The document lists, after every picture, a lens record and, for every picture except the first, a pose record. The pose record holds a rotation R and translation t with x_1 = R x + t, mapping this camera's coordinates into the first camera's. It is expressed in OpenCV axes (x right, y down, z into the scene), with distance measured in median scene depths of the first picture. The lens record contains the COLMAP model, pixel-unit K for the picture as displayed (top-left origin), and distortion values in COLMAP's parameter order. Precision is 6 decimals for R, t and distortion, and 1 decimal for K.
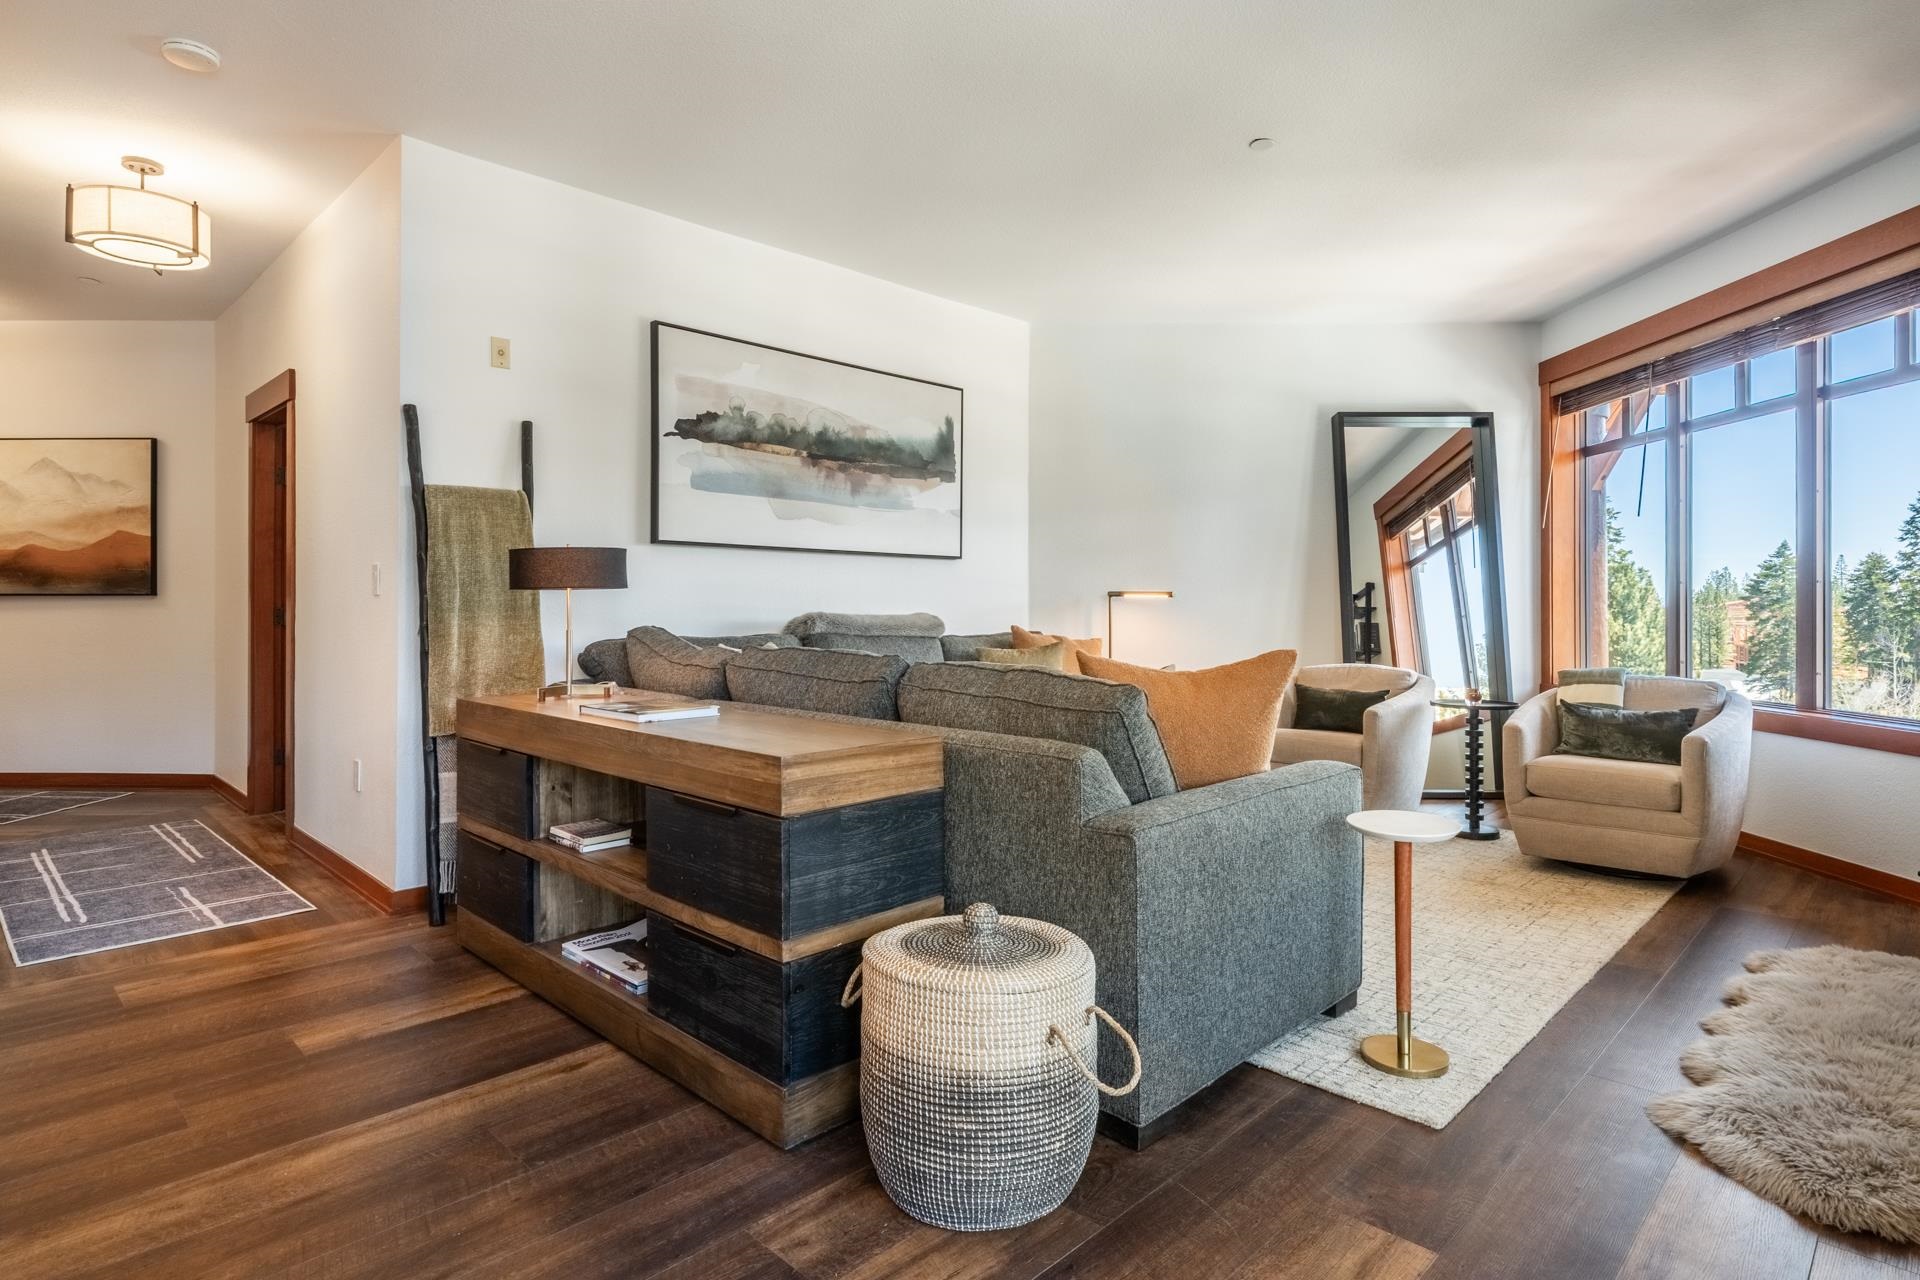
lens RADIAL K [[1017.3, 0, 947.8], [0, 1017.3, 605.5], [0, 0, 1]] dist [-0.004152, -0.003607]
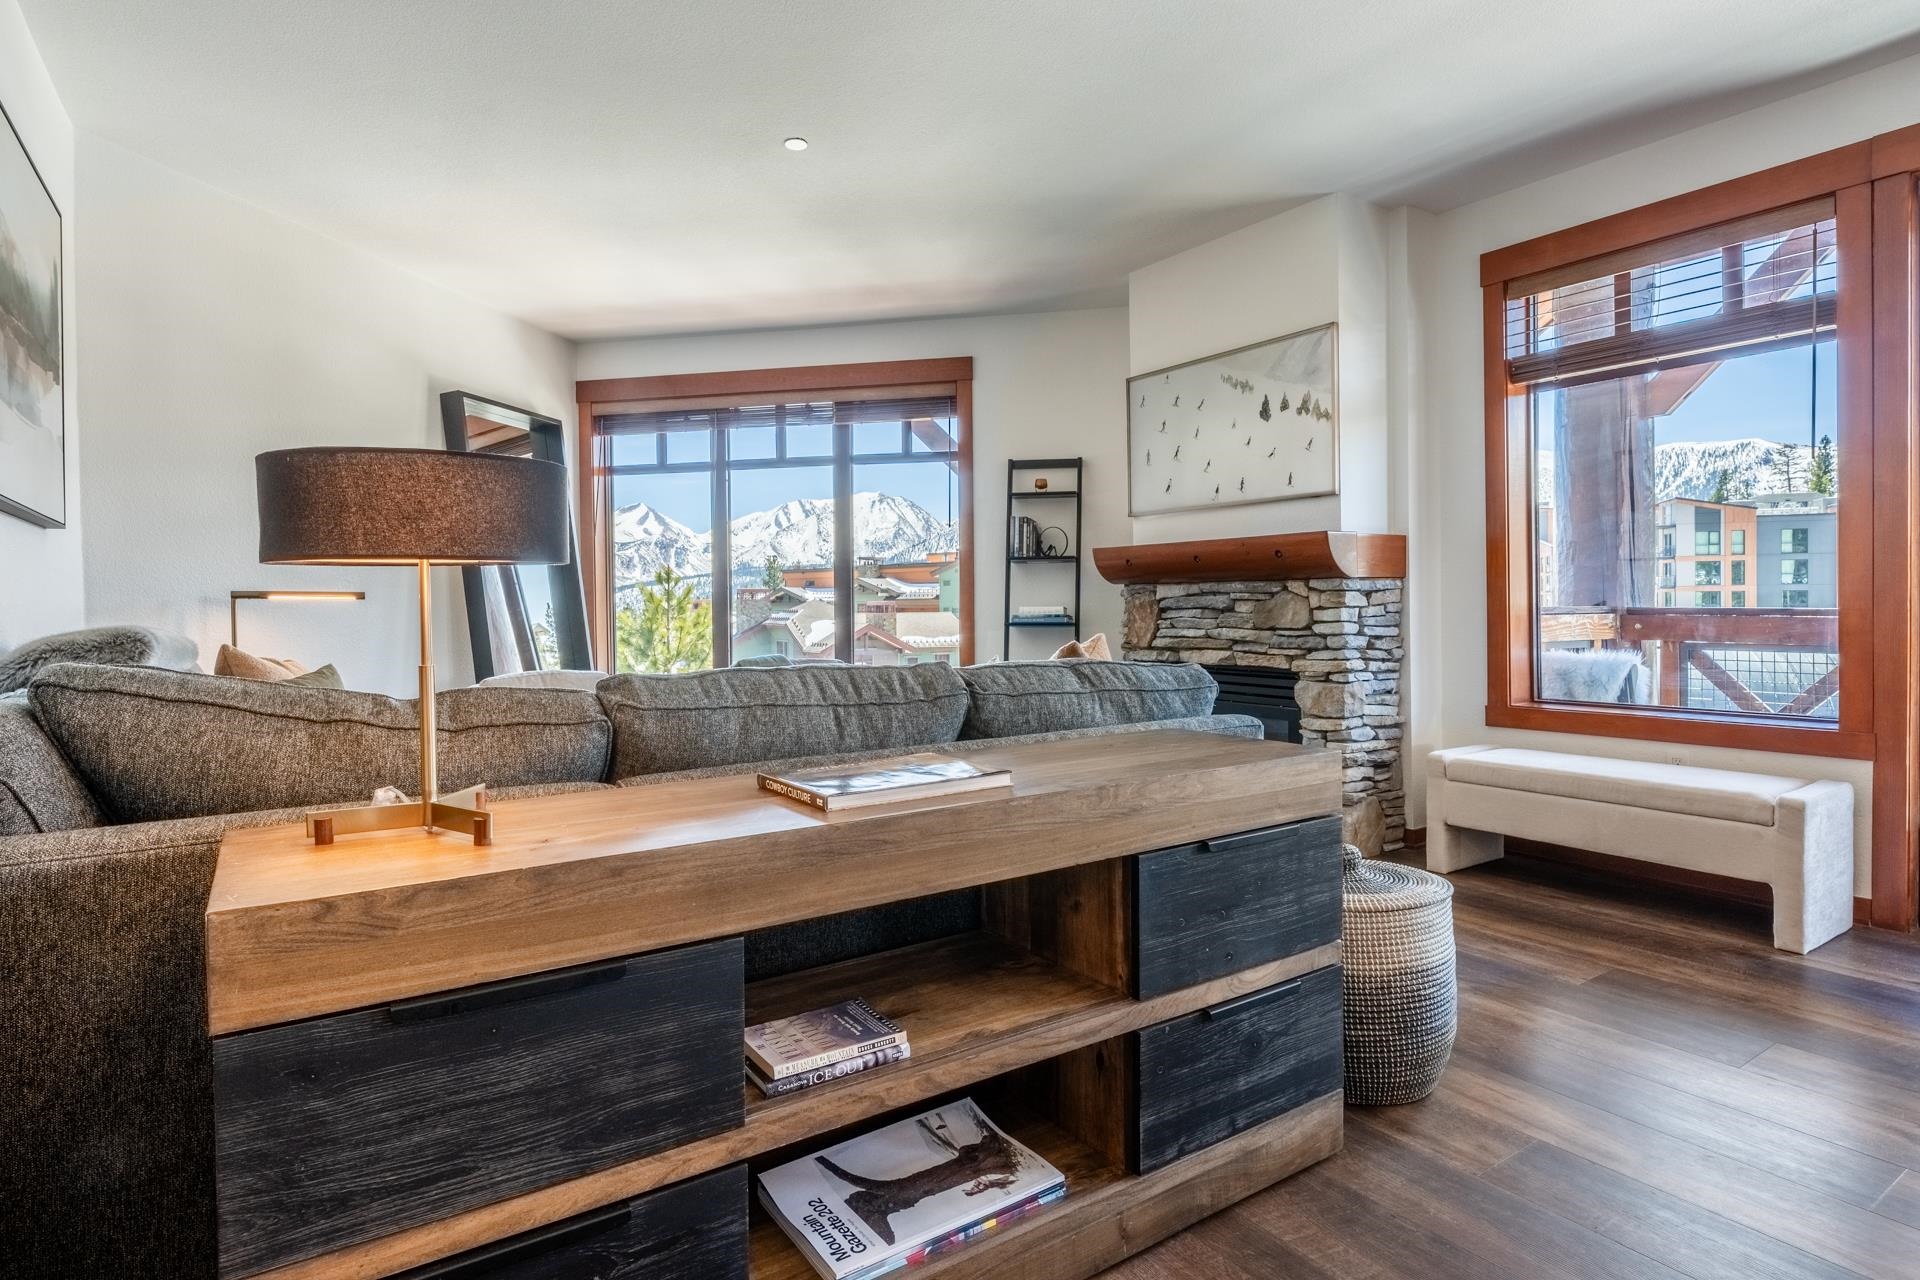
lens RADIAL K [[1017.3, 0, 963.0], [0, 1017.3, 622.8], [0, 0, 1]] dist [-0.004152, -0.003607]
pose [[0.193297, -0.021554, 0.980903, -0.546121], [0.014021, 0.999717, 0.019204, 0.001398], [-0.981040, 0.010041, 0.193545, 0.537453]]
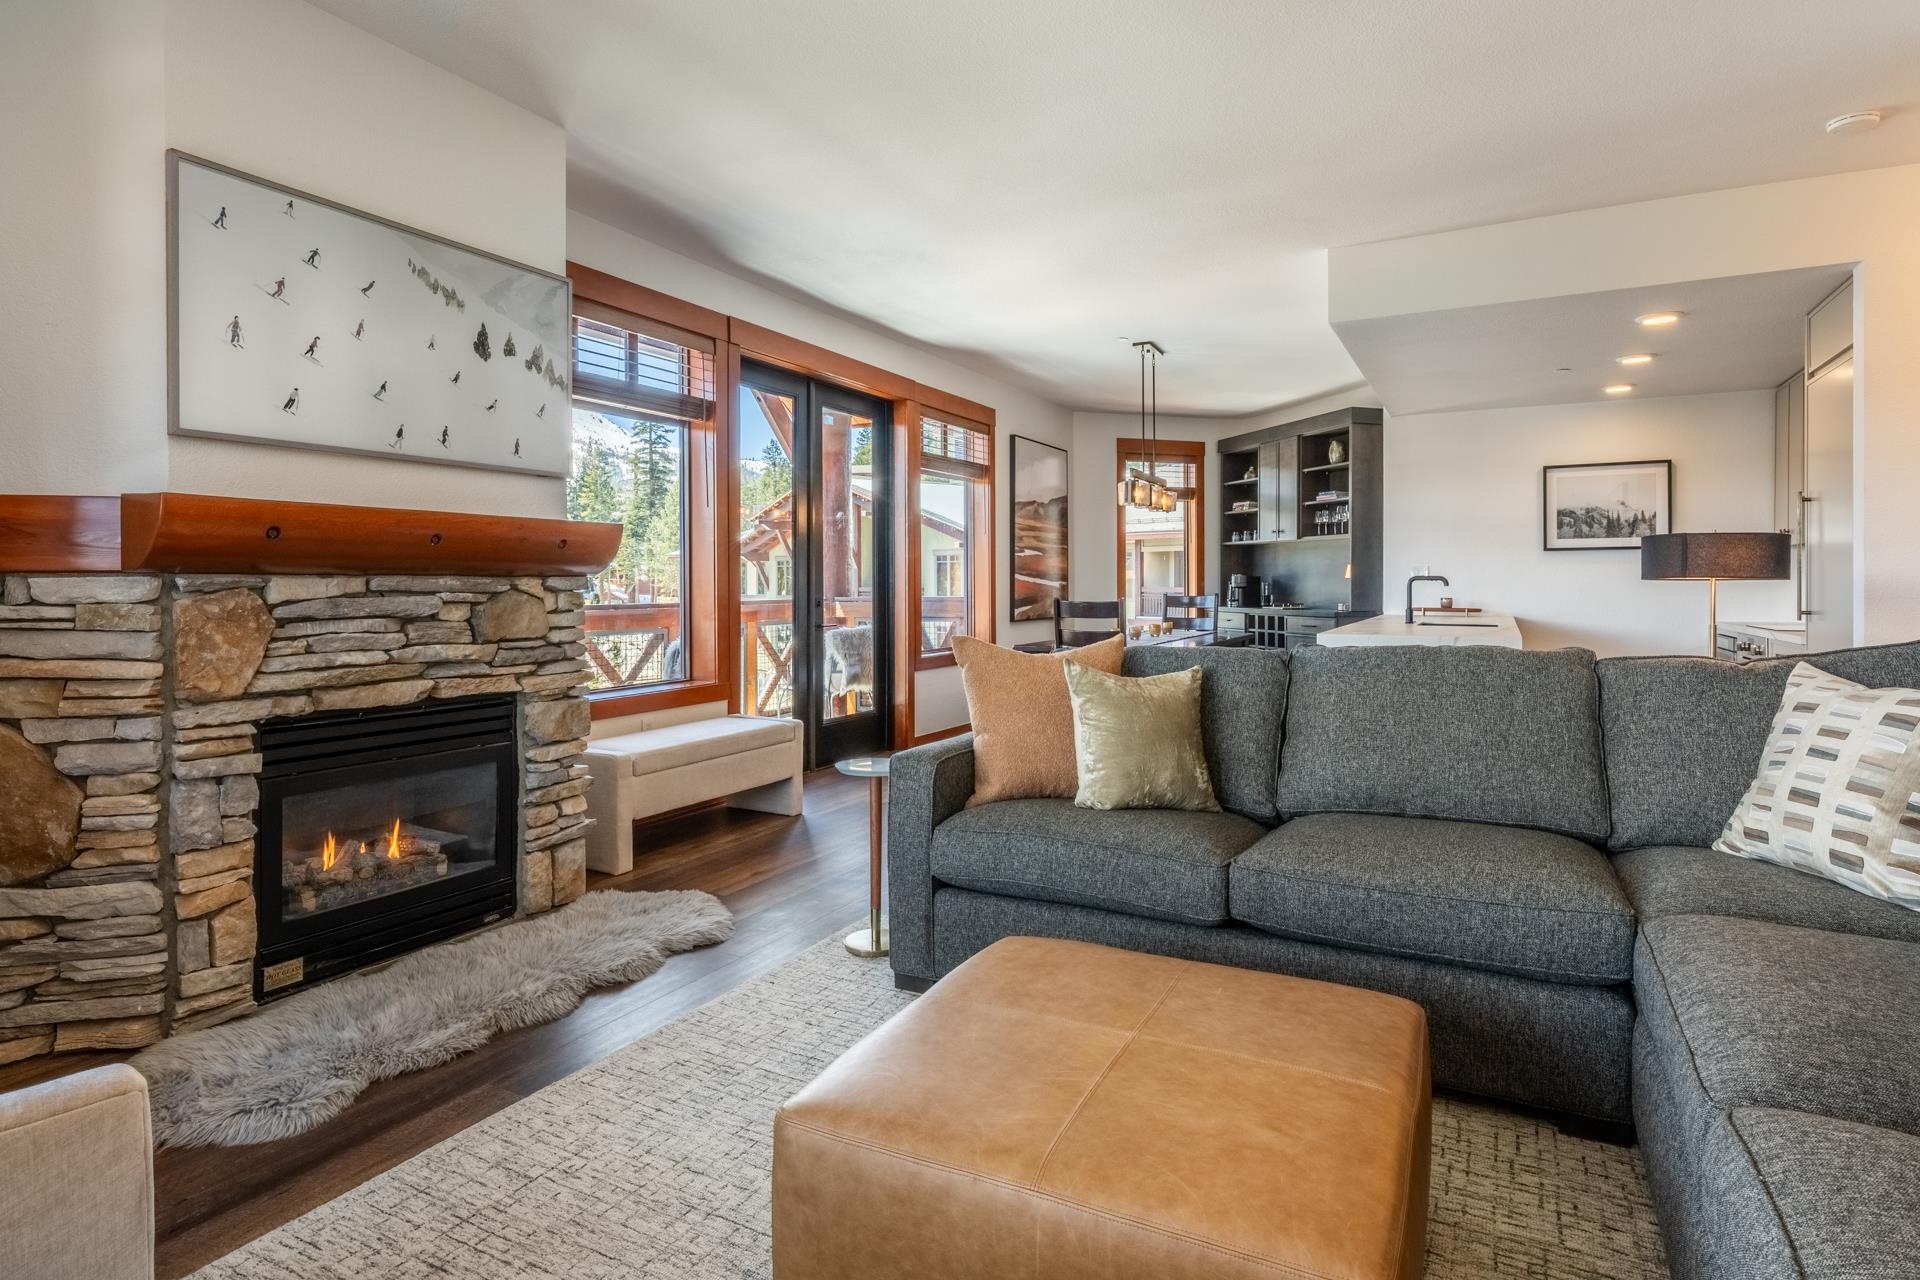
lens RADIAL K [[1017.3, 0, 963.5], [0, 1017.3, 593.3], [0, 0, 1]] dist [-0.004152, -0.003607]
pose [[-0.954249, 0.005374, -0.298965, 0.403613], [0.002294, 0.999941, 0.010654, -0.011497], [0.299004, 0.009481, -0.954205, 1.256701]]
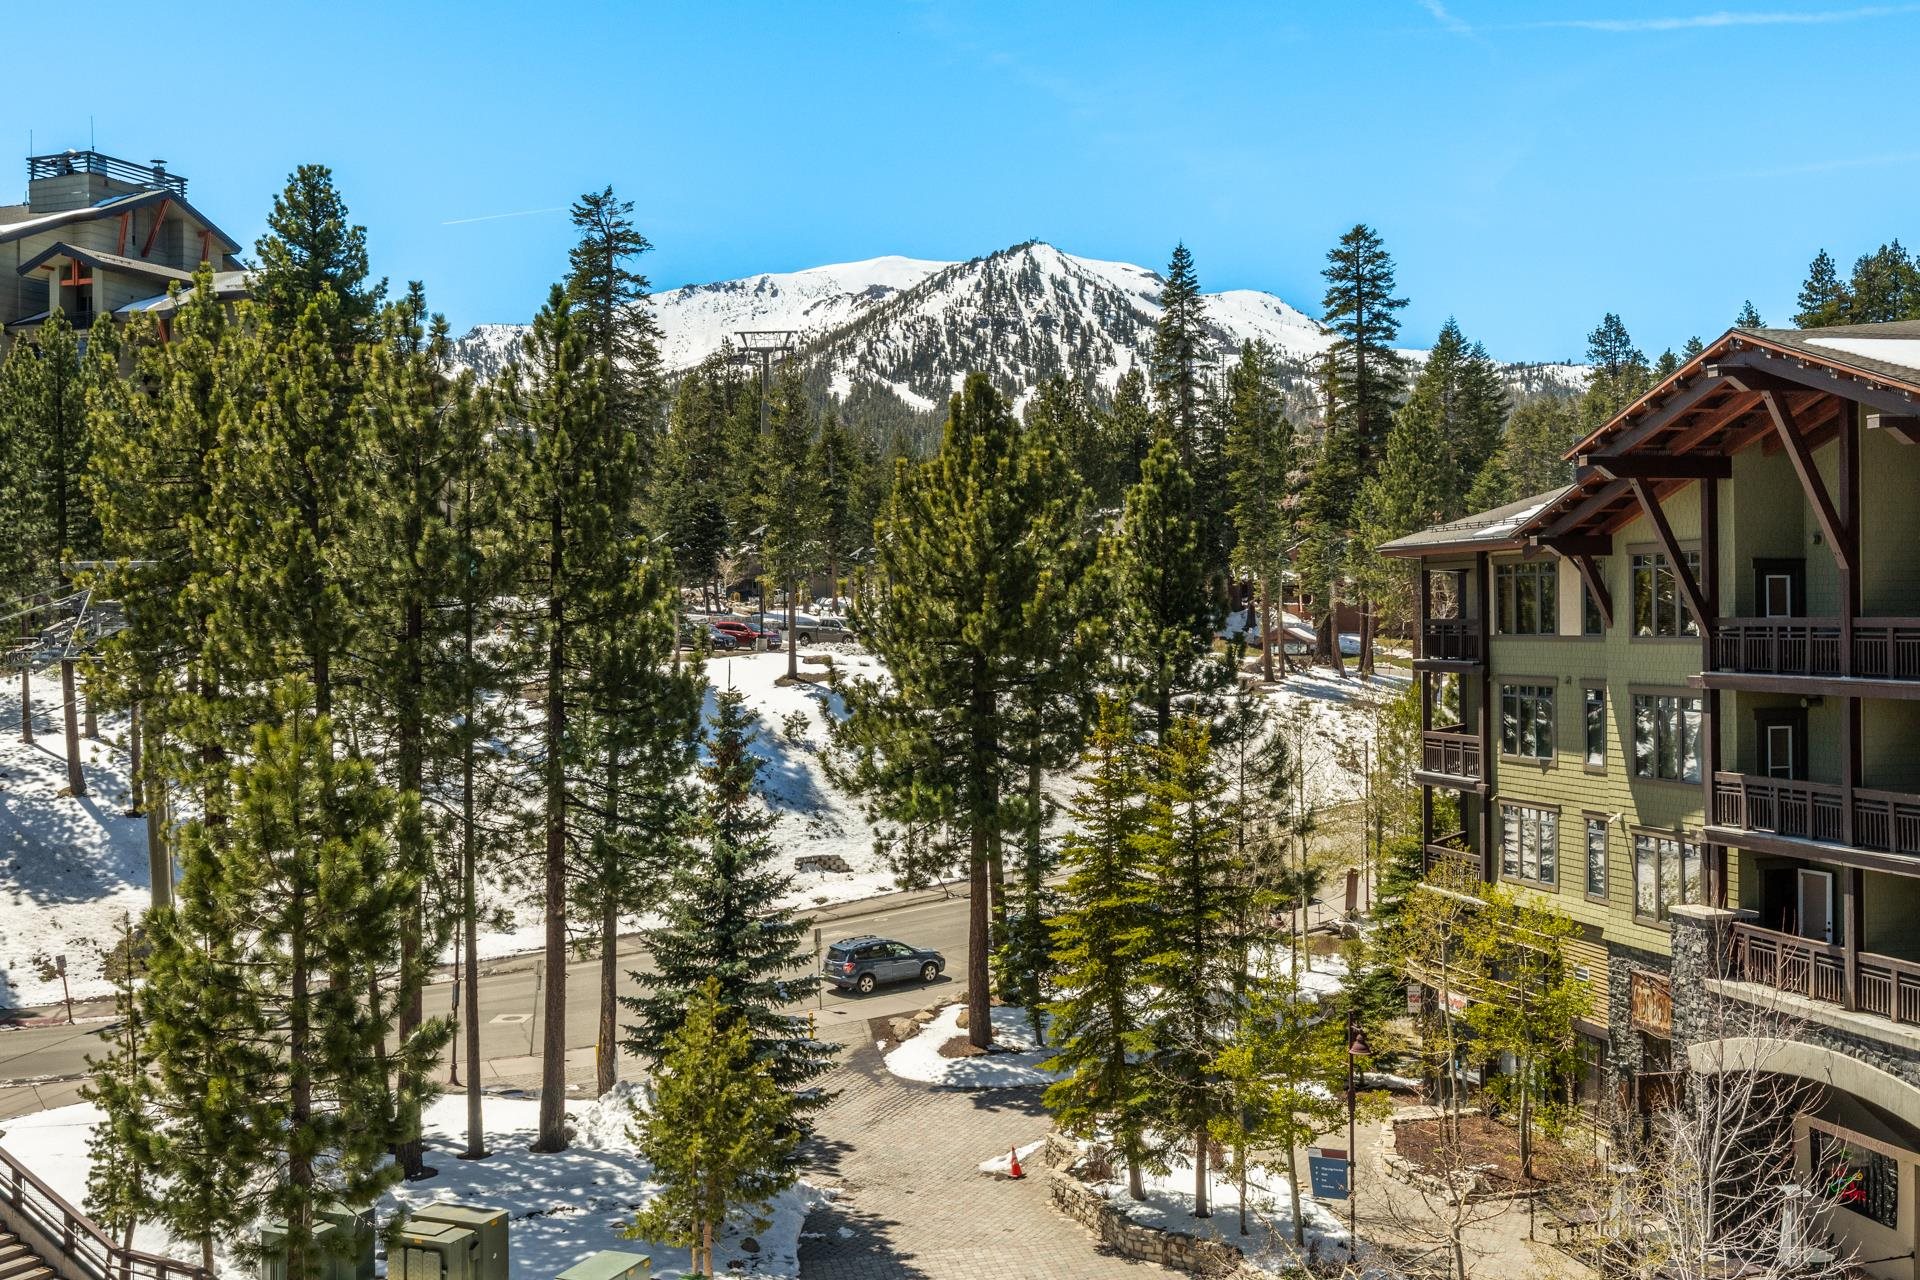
lens RADIAL K [[1972.4, 0, 934.6], [0, 1972.4, 597.9], [0, 0, 1]] dist [-0.016238, 0.000000]
pose [[-0.977352, 0.009617, 0.211402, 0.234385], [0.007948, 0.999930, -0.008743, 0.004760], [-0.211471, -0.006865, -0.977360, -0.550951]]
